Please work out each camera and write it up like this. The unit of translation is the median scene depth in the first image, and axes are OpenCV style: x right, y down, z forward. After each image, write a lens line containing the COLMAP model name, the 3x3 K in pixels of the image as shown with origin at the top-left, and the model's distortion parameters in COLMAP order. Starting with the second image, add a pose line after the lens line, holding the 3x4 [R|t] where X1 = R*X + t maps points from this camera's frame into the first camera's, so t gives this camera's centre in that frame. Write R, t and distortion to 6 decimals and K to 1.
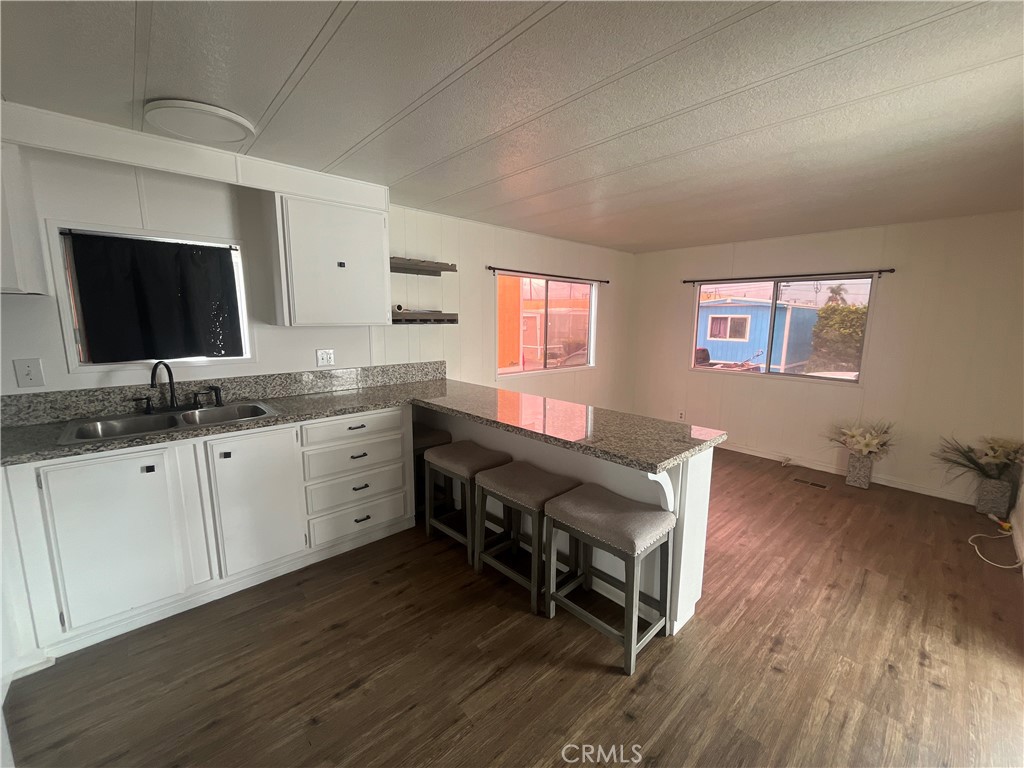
lens RADIAL K [[413.5, 0, 513.0], [0, 413.5, 381.2], [0, 0, 1]] dist [-0.003266, 0.000385]
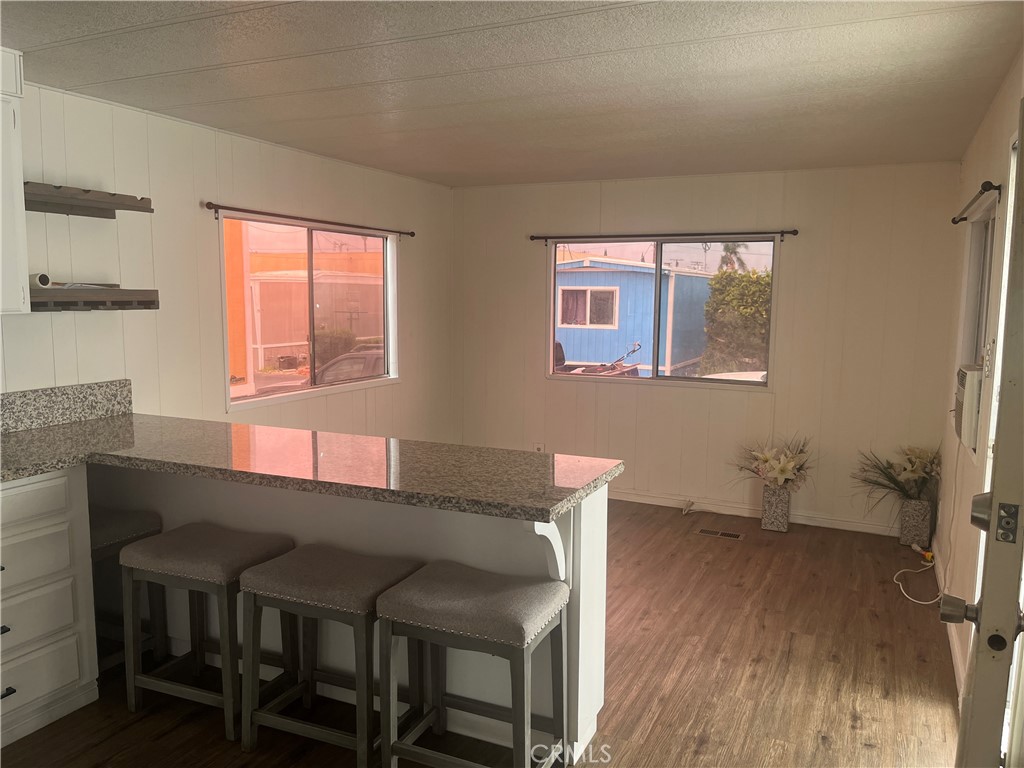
lens RADIAL K [[778.0, 0, 515.0], [0, 778.0, 386.6], [0, 0, 1]] dist [0.042974, -0.052751]
pose [[0.925297, -0.045310, 0.376527, -0.114246], [0.055577, 0.998319, -0.016446, 0.004165], [-0.375149, 0.036144, 0.926260, -0.133444]]
